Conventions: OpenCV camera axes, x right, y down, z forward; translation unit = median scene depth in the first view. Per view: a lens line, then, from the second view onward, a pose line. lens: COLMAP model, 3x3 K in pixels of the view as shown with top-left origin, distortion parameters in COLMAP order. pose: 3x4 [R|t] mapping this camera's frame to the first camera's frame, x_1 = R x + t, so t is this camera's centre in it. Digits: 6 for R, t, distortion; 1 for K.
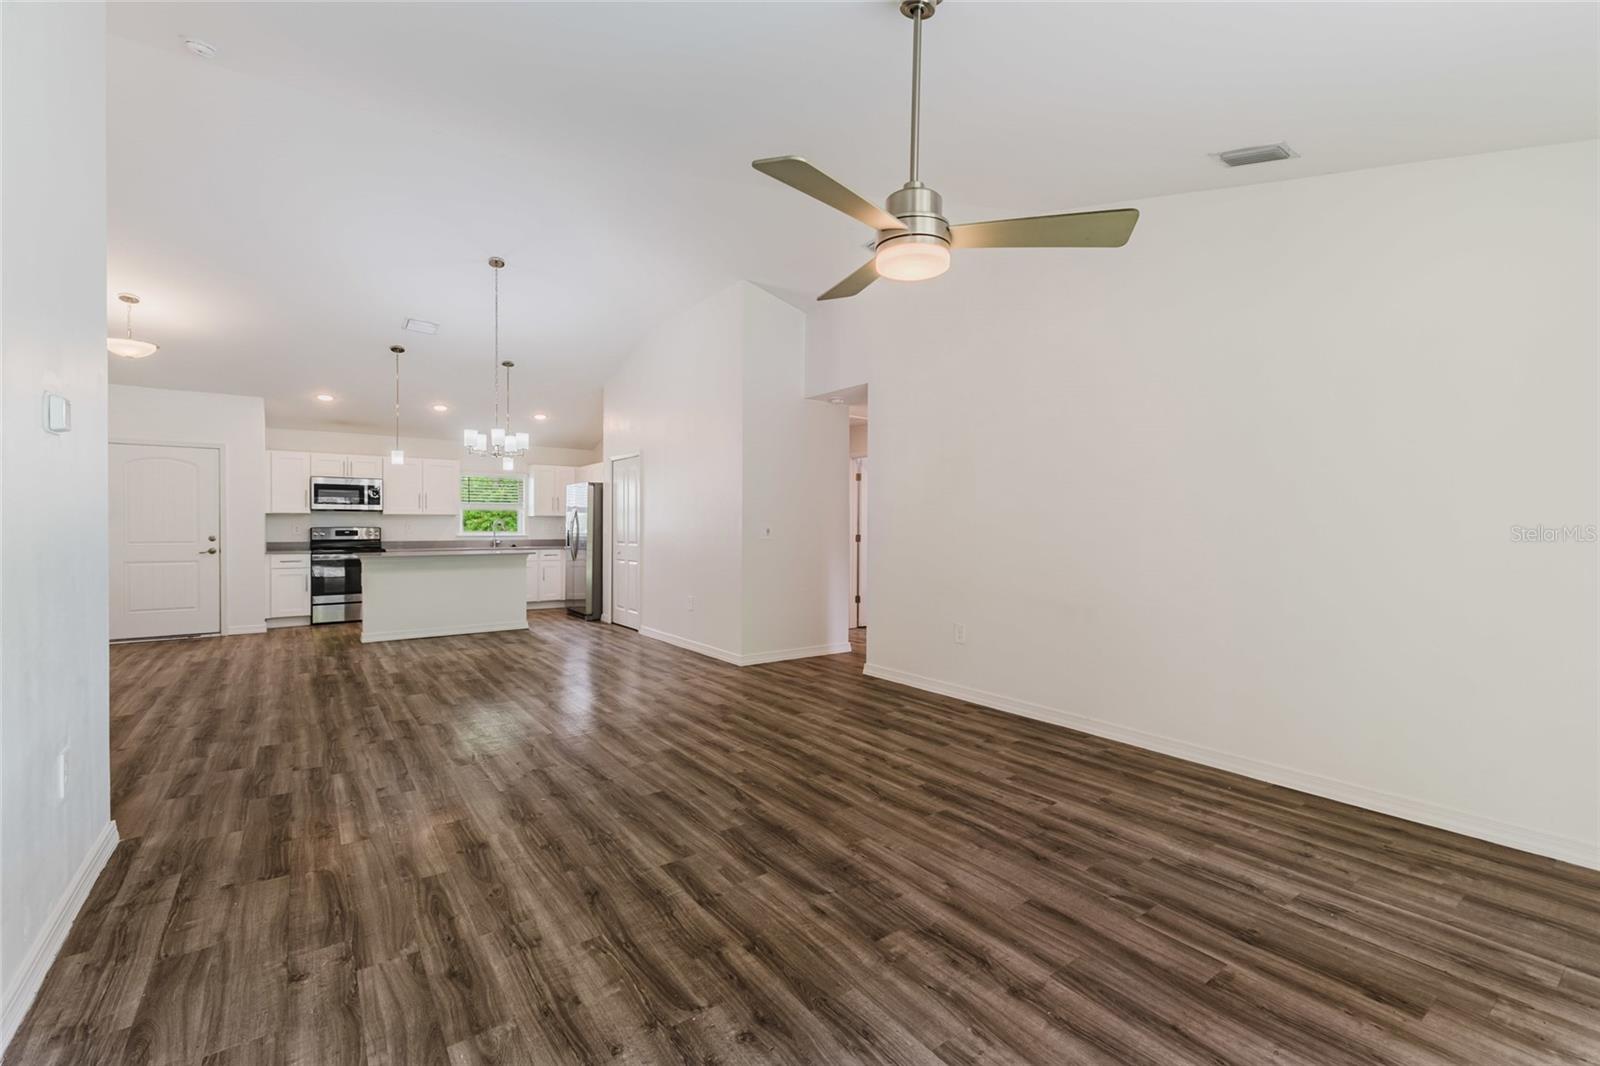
lens RADIAL K [[680.0, 0, 805.1], [0, 680.0, 527.0], [0, 0, 1]] dist [0.004089, 0.000315]
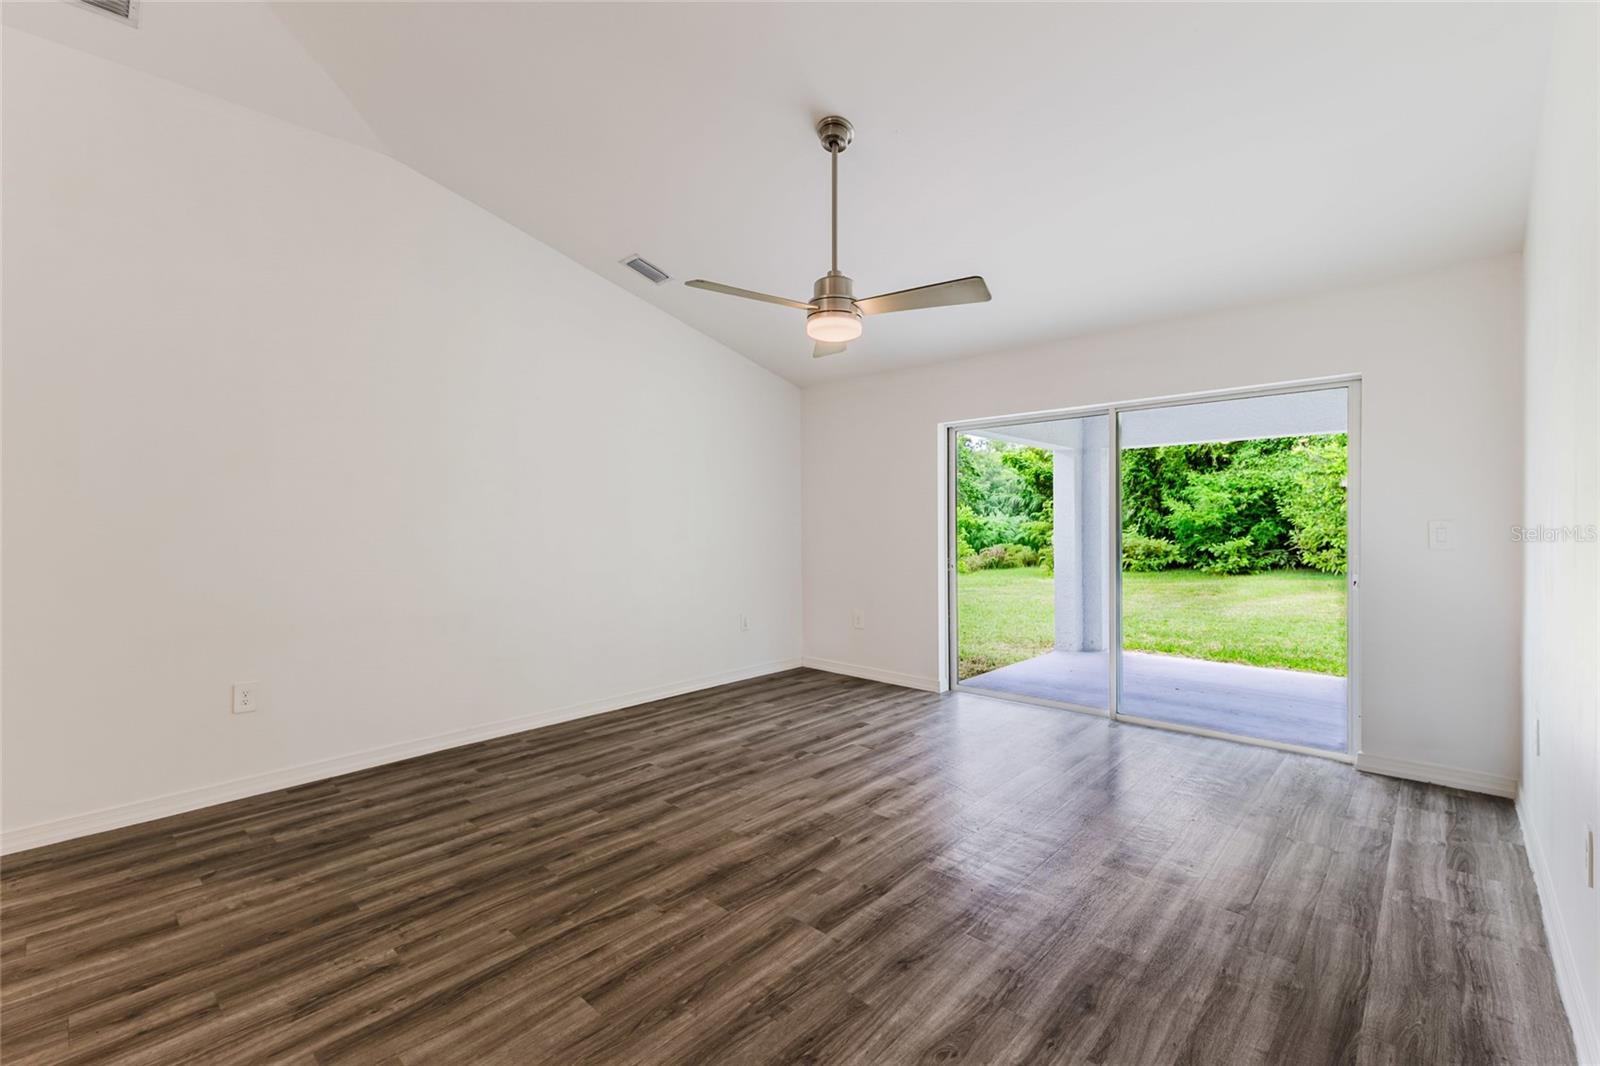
lens RADIAL K [[686.1, 0, 800.0], [0, 686.1, 533.0], [0, 0, 1]] dist [0.006912, -0.000418]
pose [[-0.177179, -0.016664, 0.984038, -1.010711], [0.015295, 0.999689, 0.019683, -0.013581], [-0.984060, 0.018539, -0.176869, 1.143776]]
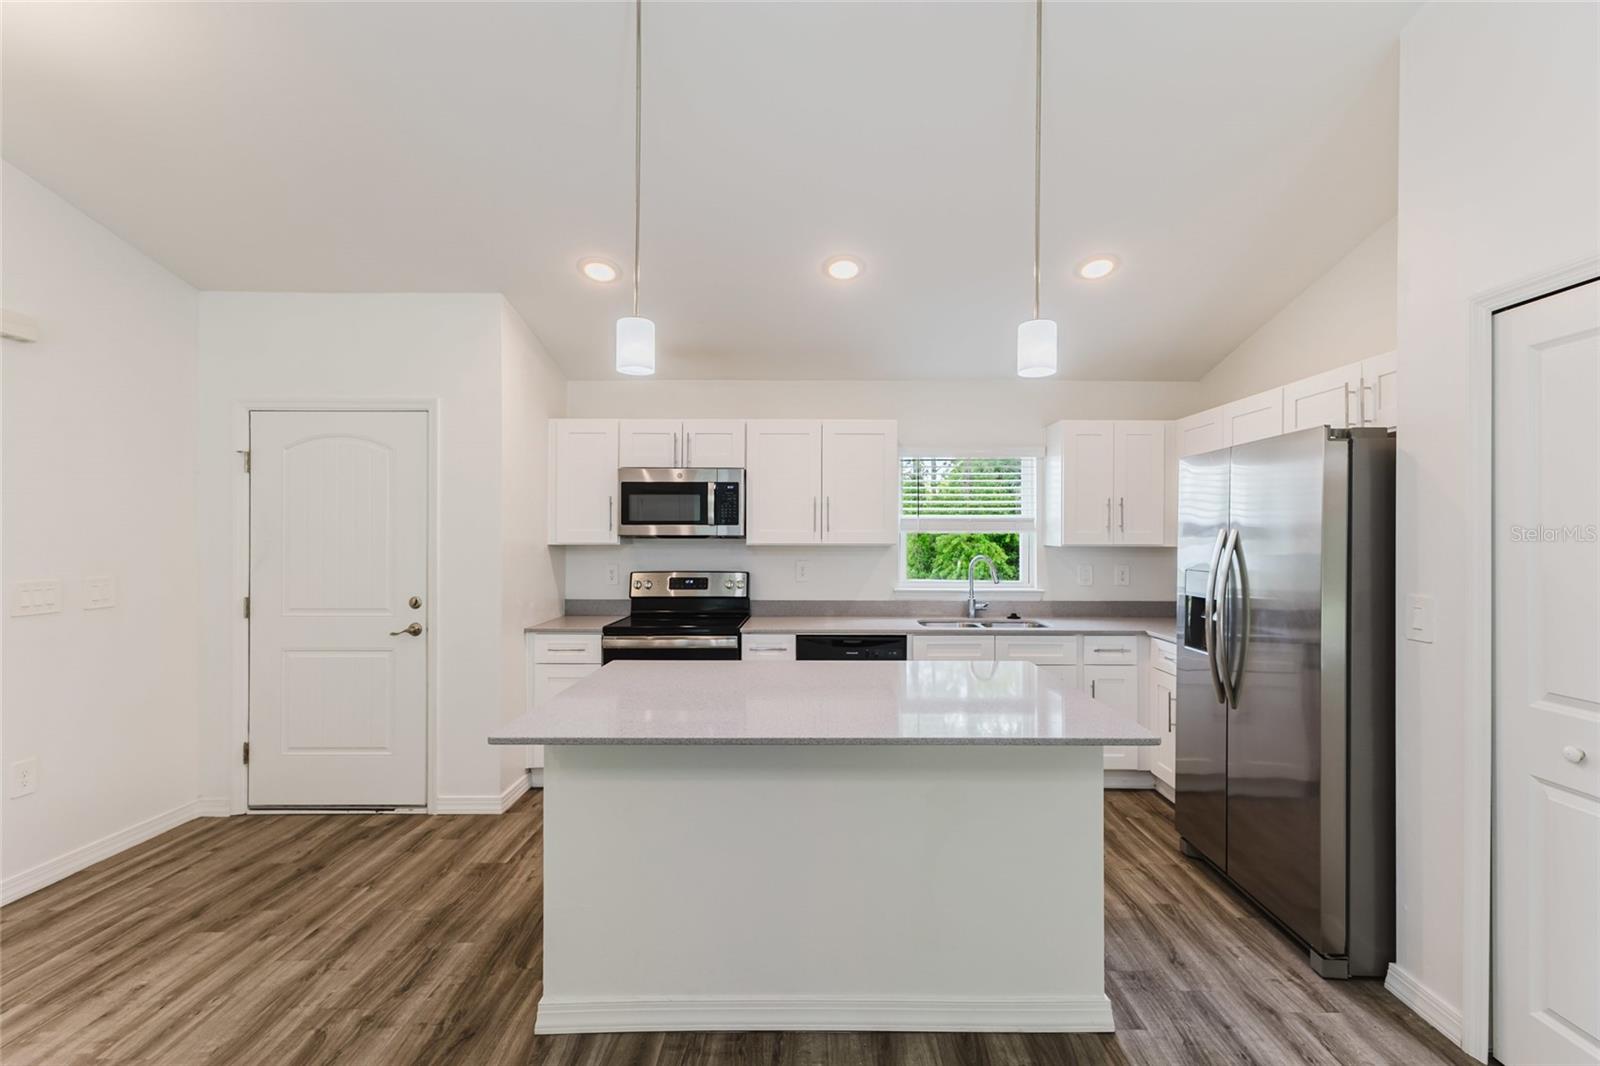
lens RADIAL K [[680.0, 0, 805.1], [0, 680.0, 527.0], [0, 0, 1]] dist [0.004089, 0.000315]
pose [[0.799038, -0.009856, -0.601200, -0.087503], [-0.000941, 0.999844, -0.017642, -0.006369], [0.601280, 0.014662, 0.798904, 0.184088]]
